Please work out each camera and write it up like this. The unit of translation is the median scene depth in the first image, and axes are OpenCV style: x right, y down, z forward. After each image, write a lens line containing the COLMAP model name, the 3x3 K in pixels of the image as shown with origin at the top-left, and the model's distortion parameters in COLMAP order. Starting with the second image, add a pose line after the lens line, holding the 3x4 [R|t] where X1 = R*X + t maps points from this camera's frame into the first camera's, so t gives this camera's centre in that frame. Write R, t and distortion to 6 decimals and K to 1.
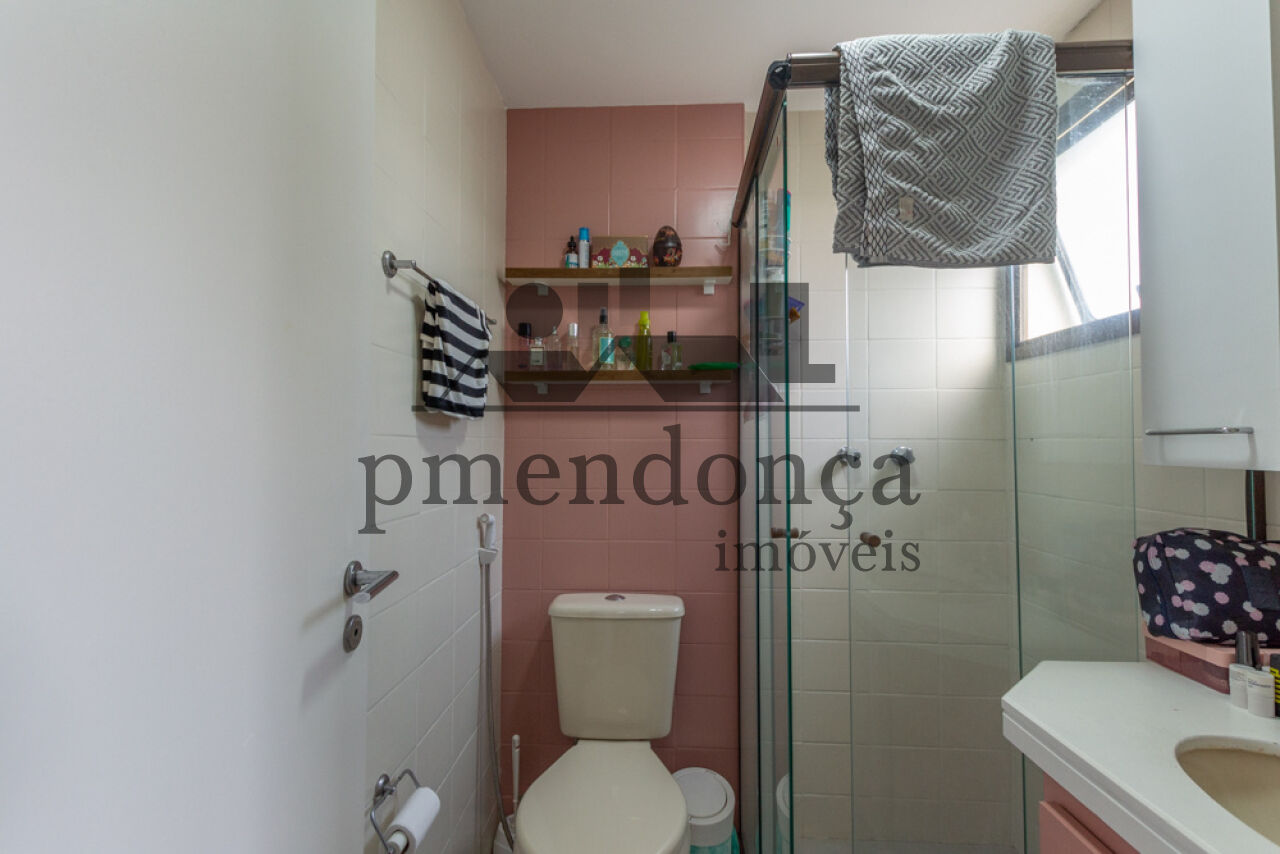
lens RADIAL K [[566.8, 0, 639.1], [0, 566.8, 431.7], [0, 0, 1]] dist [0.013834, -0.007756]
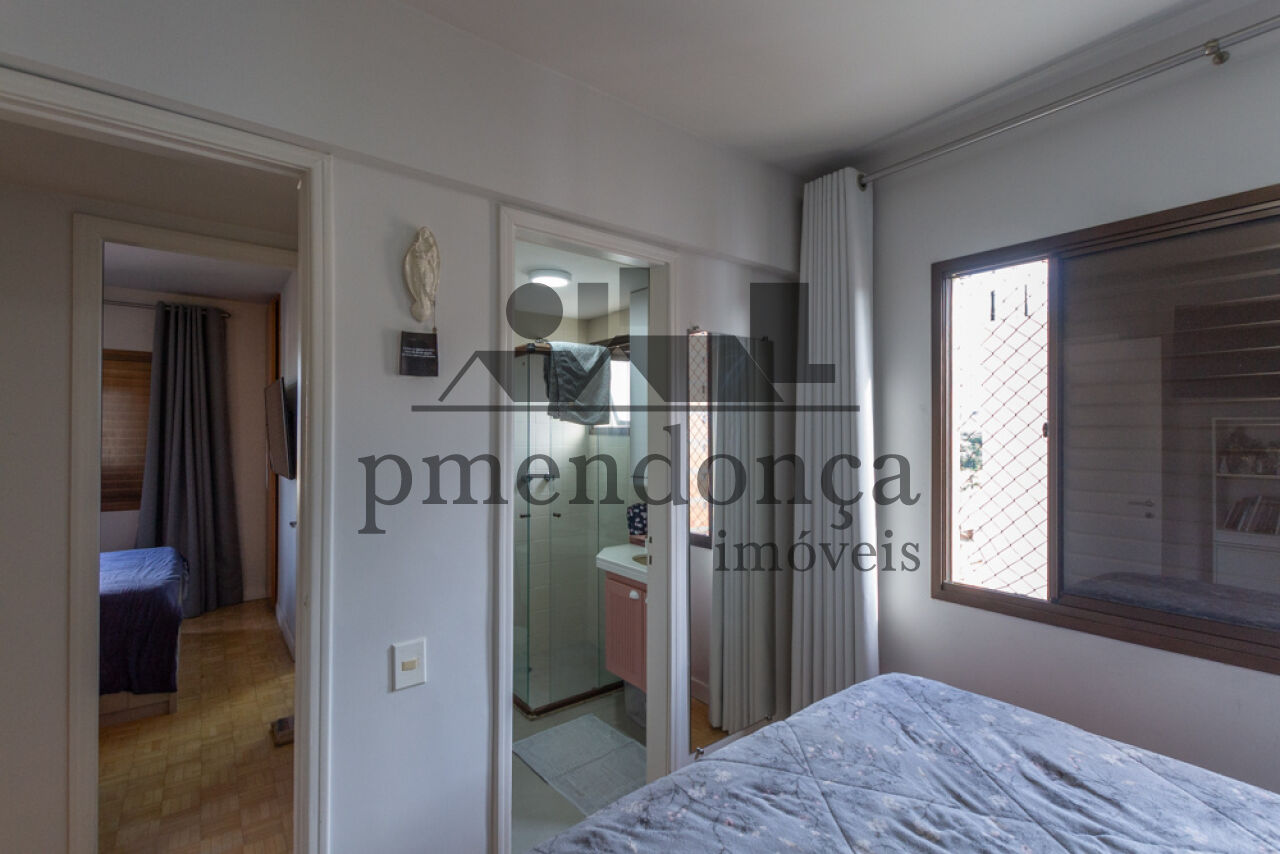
lens RADIAL K [[566.8, 0, 635.2], [0, 566.8, 420.3], [0, 0, 1]] dist [0.013834, -0.007756]
pose [[0.766892, 0.005946, 0.641748, -1.276933], [-0.017854, 0.999768, 0.012074, -0.377476], [-0.641527, -0.020717, 0.766820, -1.625911]]
